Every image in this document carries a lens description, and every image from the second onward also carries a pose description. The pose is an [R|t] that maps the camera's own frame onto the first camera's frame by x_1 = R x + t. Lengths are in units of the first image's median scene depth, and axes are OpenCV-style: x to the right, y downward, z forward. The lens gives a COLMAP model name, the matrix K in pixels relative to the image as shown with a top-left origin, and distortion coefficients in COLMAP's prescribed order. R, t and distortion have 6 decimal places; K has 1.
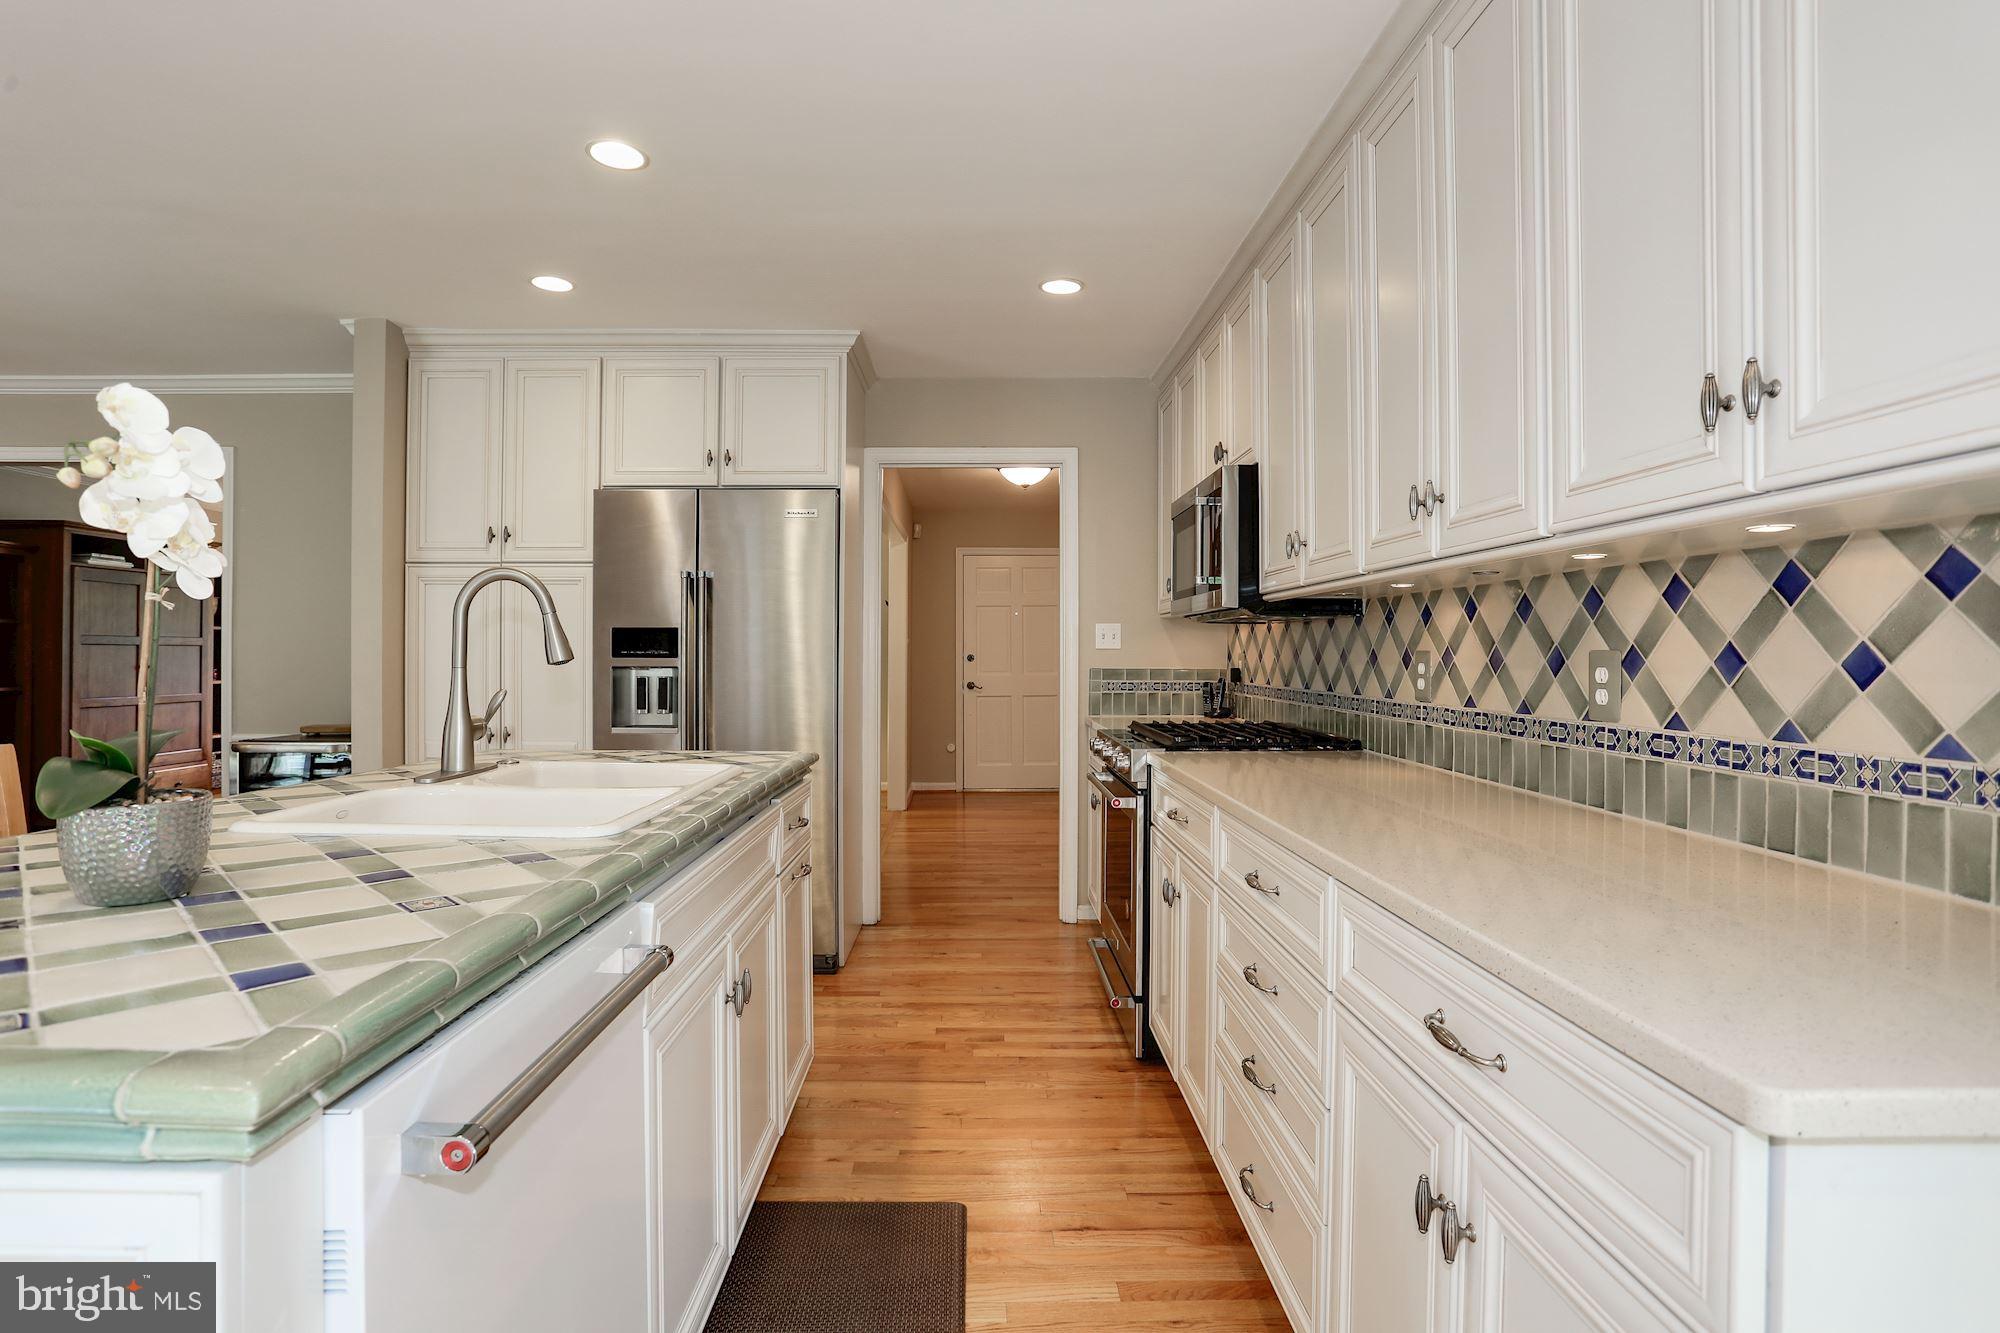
lens RADIAL K [[998.6, 0, 1003.2], [0, 998.6, 659.1], [0, 0, 1]] dist [-0.065095, 0.027448]
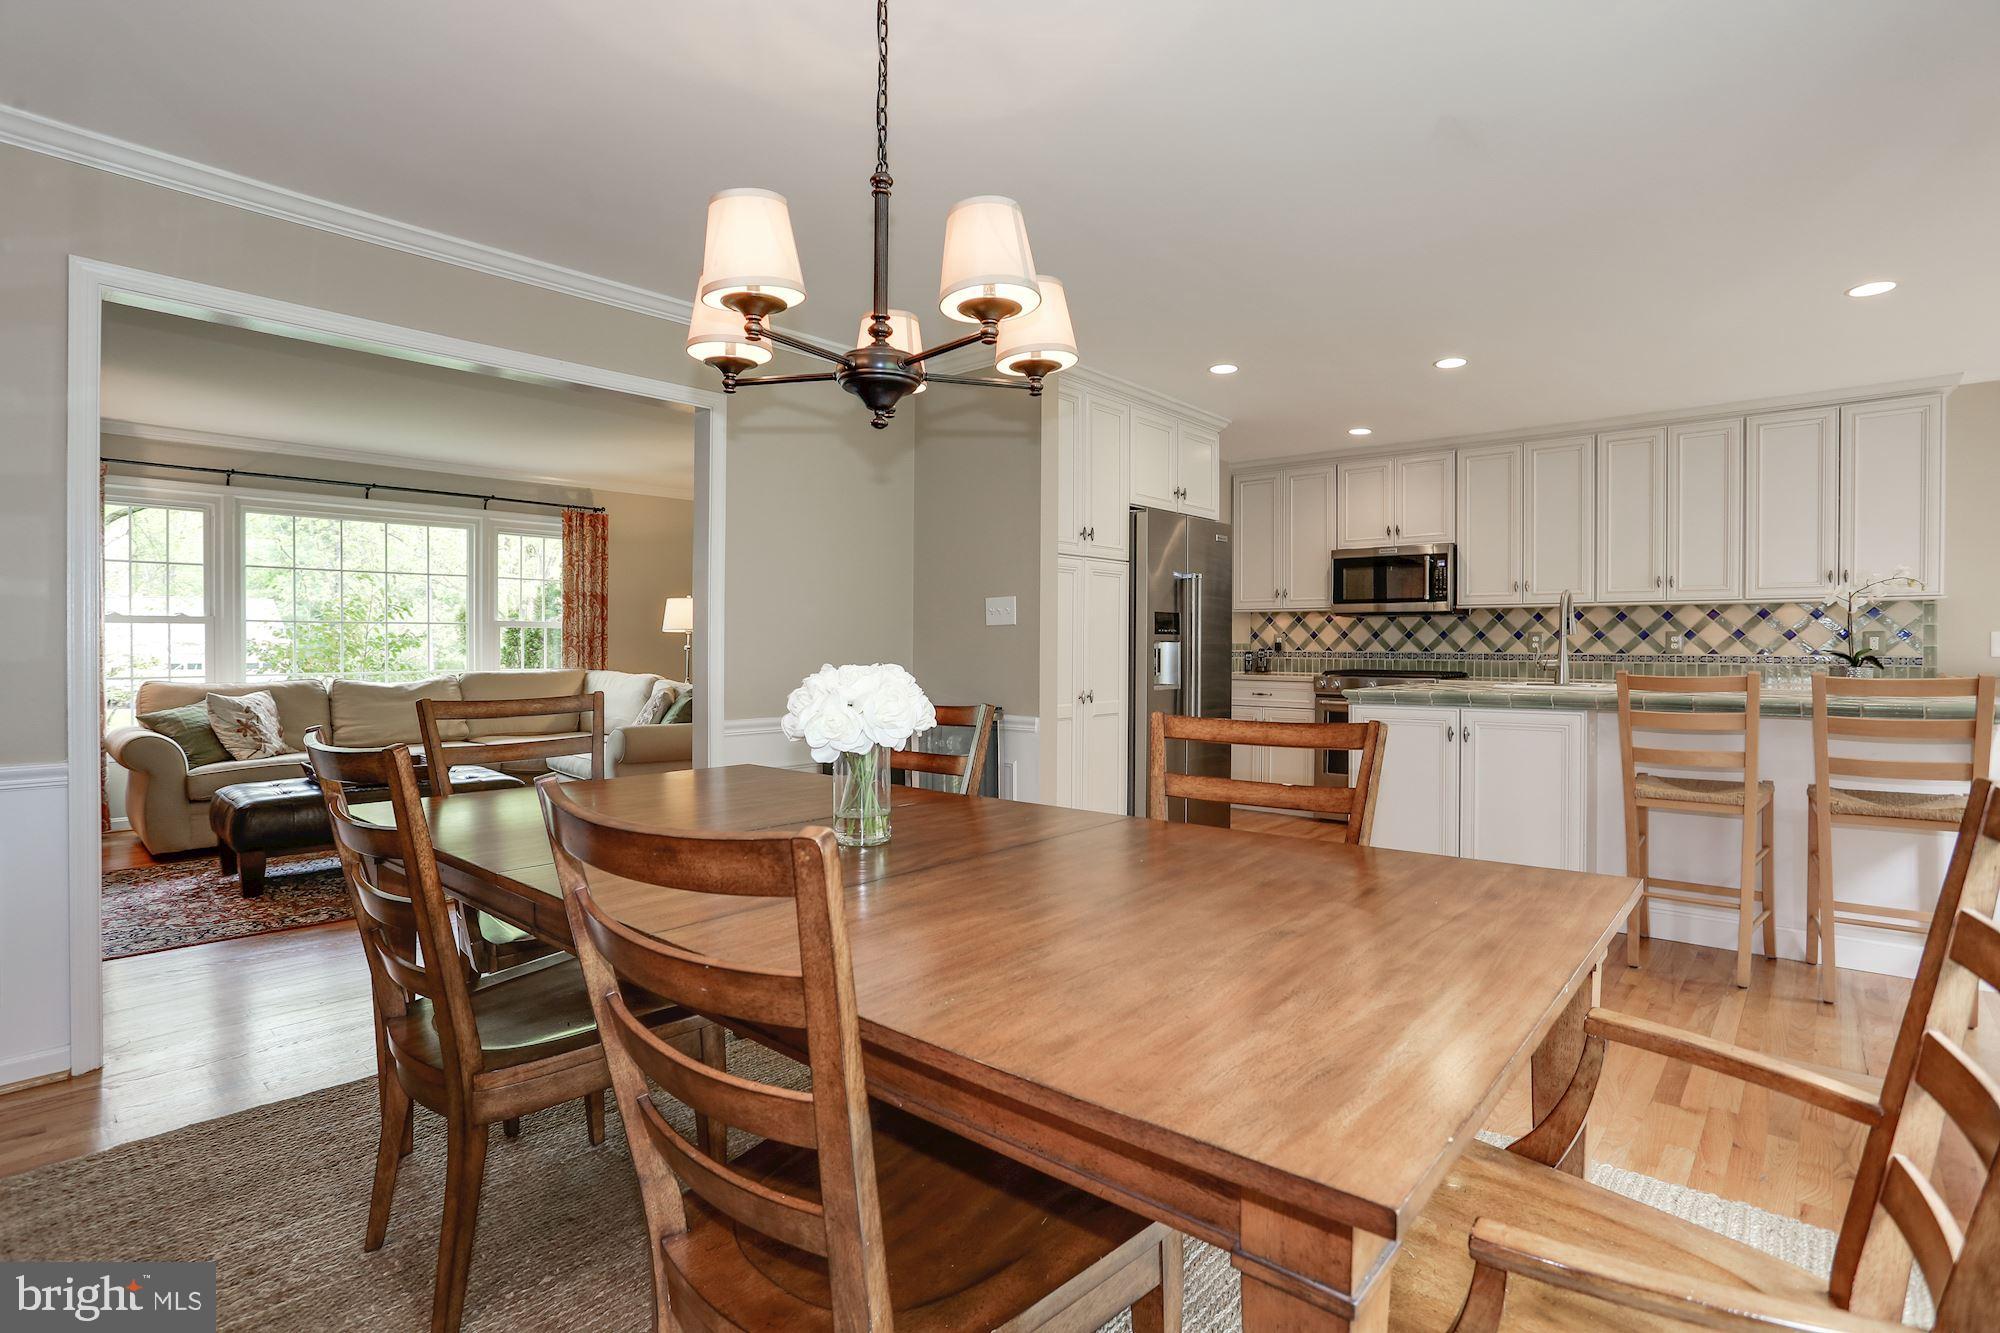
lens RADIAL K [[998.6, 0, 992.3], [0, 998.6, 661.0], [0, 0, 1]] dist [-0.065095, 0.027448]
pose [[0.679808, -0.016418, 0.733207, -2.595396], [0.005474, 0.999835, 0.017312, 0.016612], [-0.733370, -0.007755, 0.679785, 0.386797]]
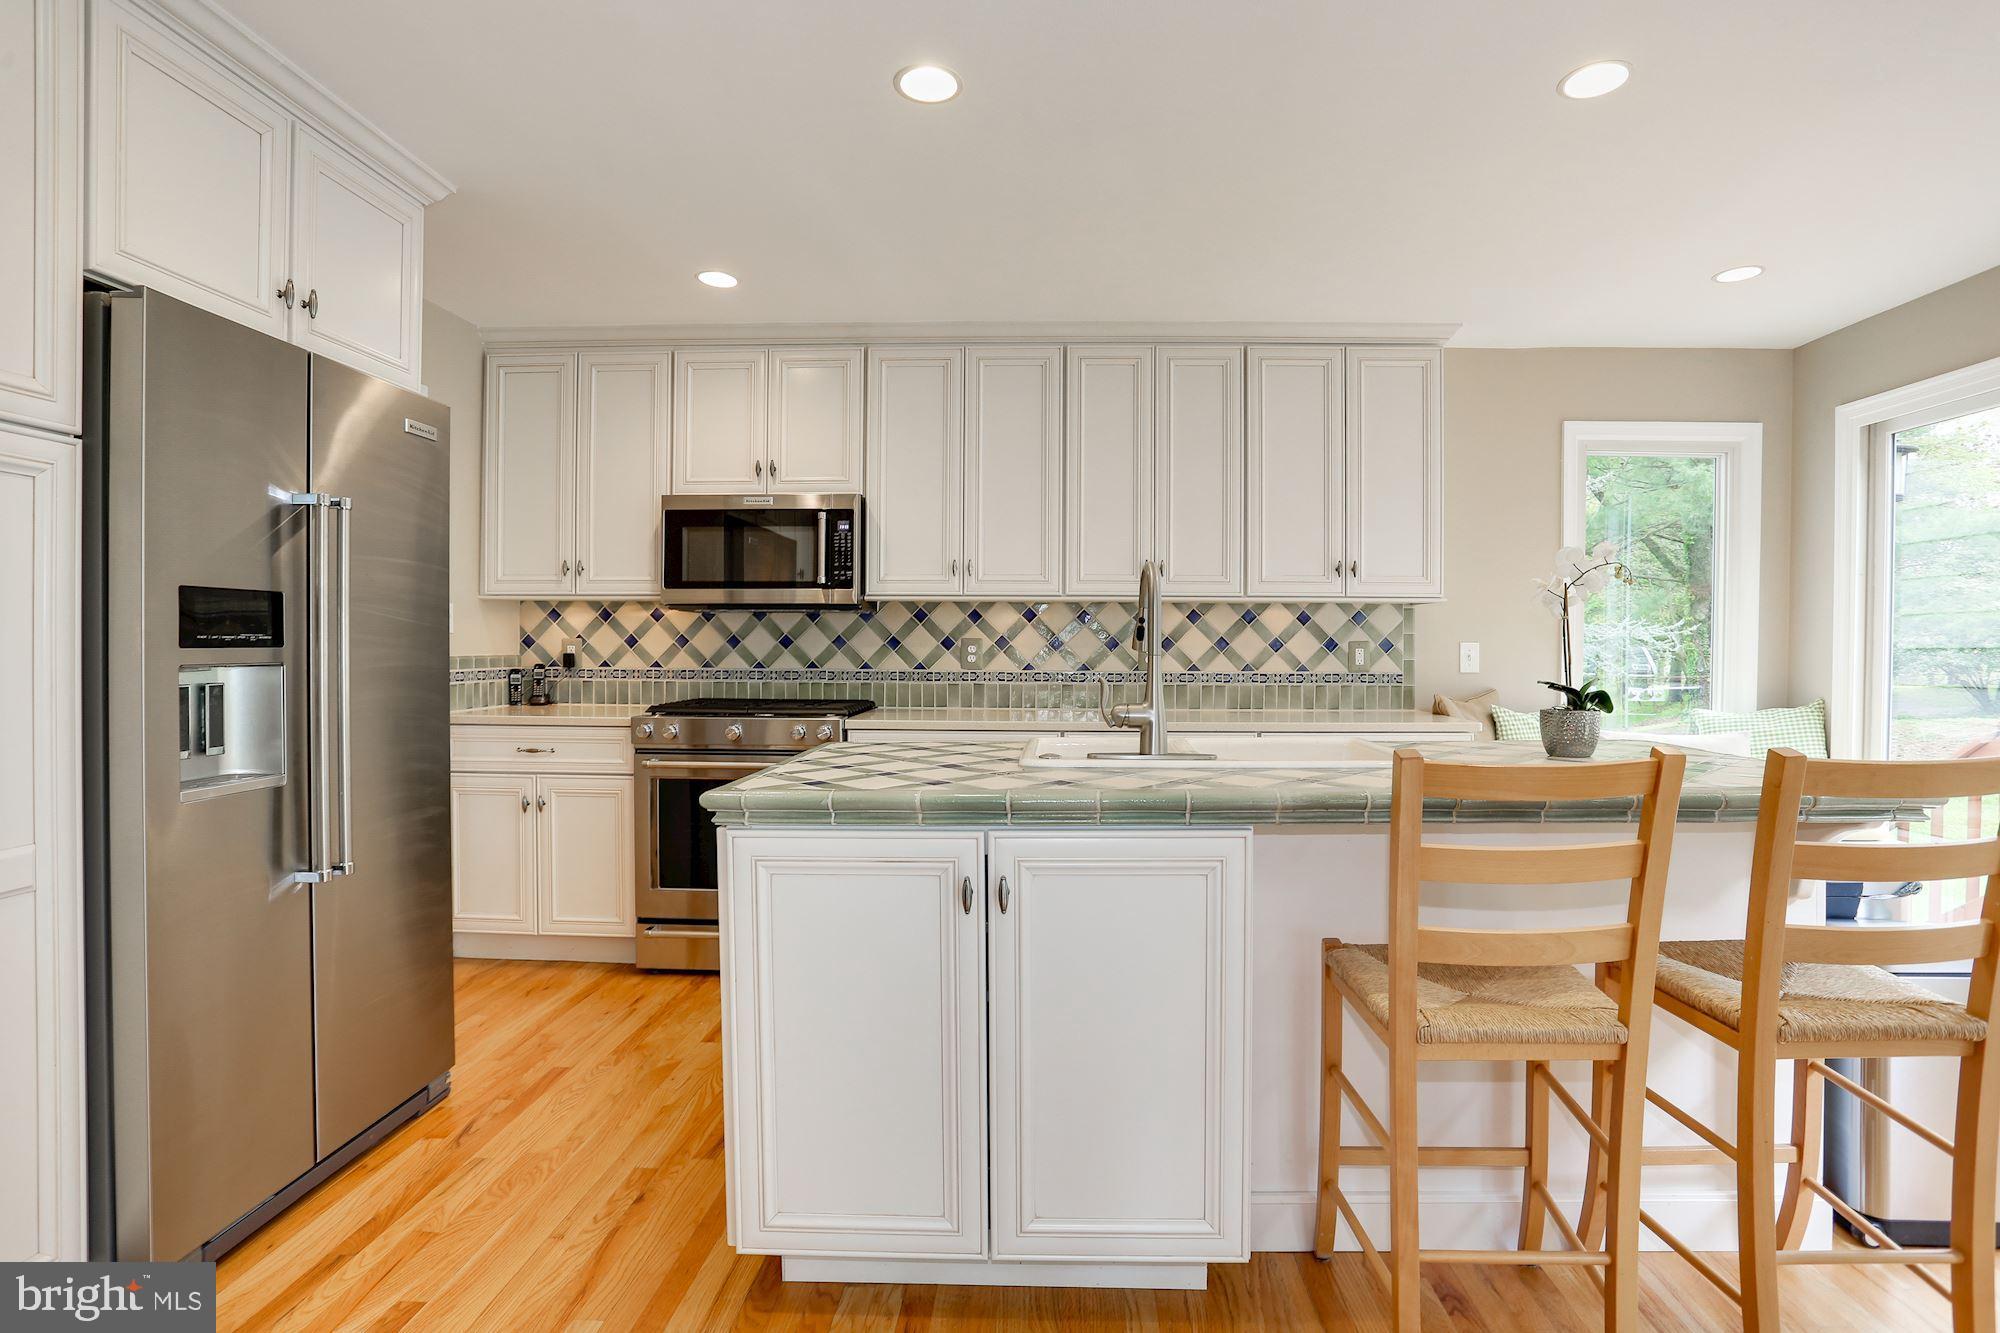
lens RADIAL K [[998.6, 0, 1029.0], [0, 998.6, 652.1], [0, 0, 1]] dist [-0.065095, 0.027448]
pose [[0.055168, -0.014087, 0.998378, -1.400564], [0.001875, 0.999900, 0.014004, -0.009651], [-0.998475, 0.001100, 0.055189, 0.932847]]
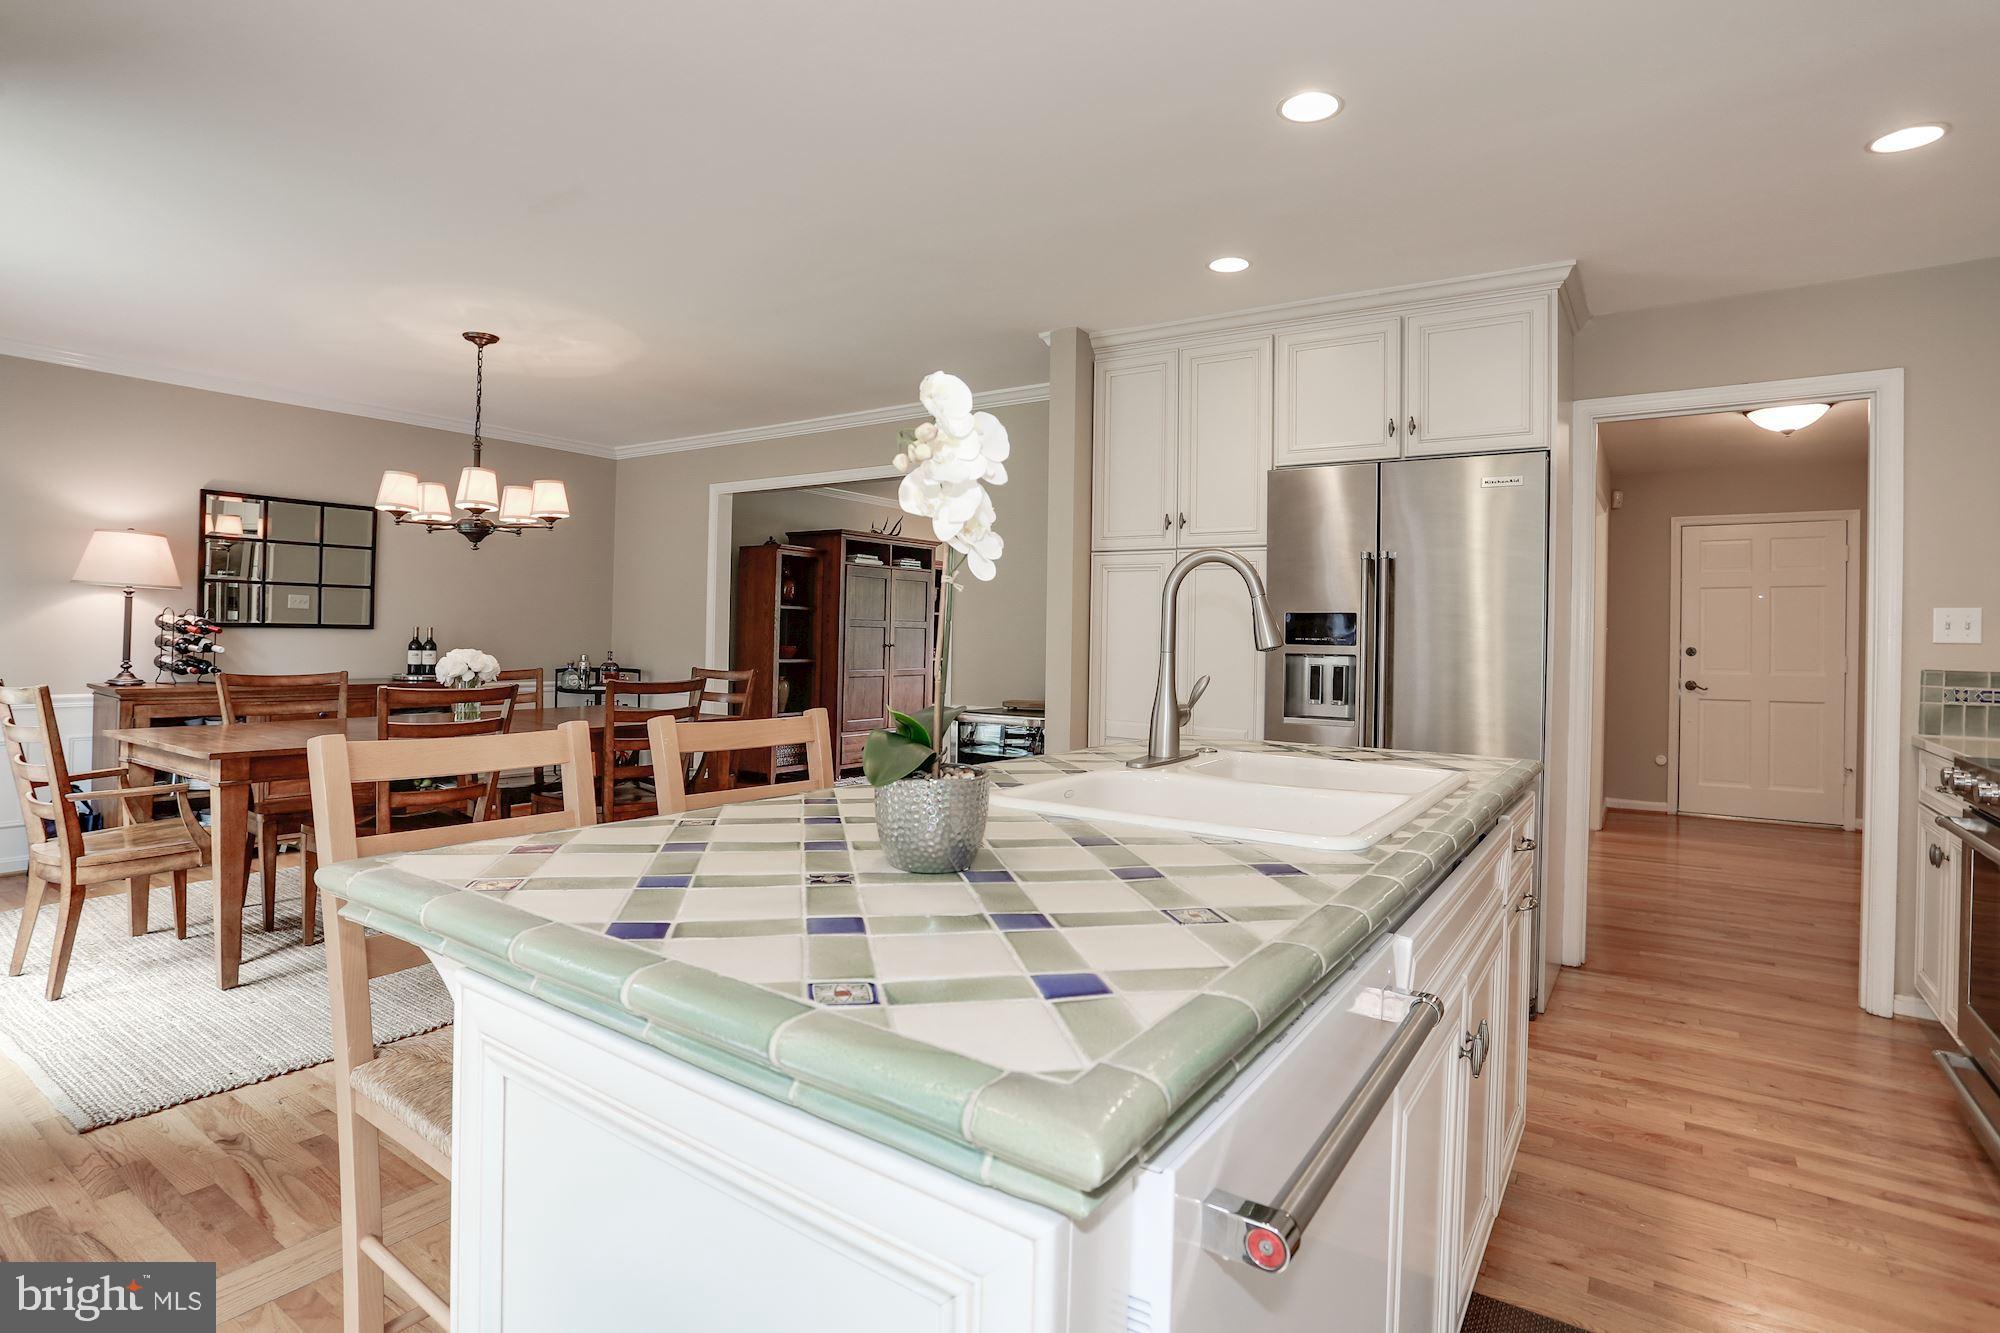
lens RADIAL K [[998.6, 0, 996.3], [0, 998.6, 649.5], [0, 0, 1]] dist [-0.065095, 0.027448]
pose [[0.819881, 0.019422, -0.572205, -0.122872], [-0.017662, 0.999807, 0.008628, 0.000296], [0.572262, 0.003033, 0.820065, 0.080991]]
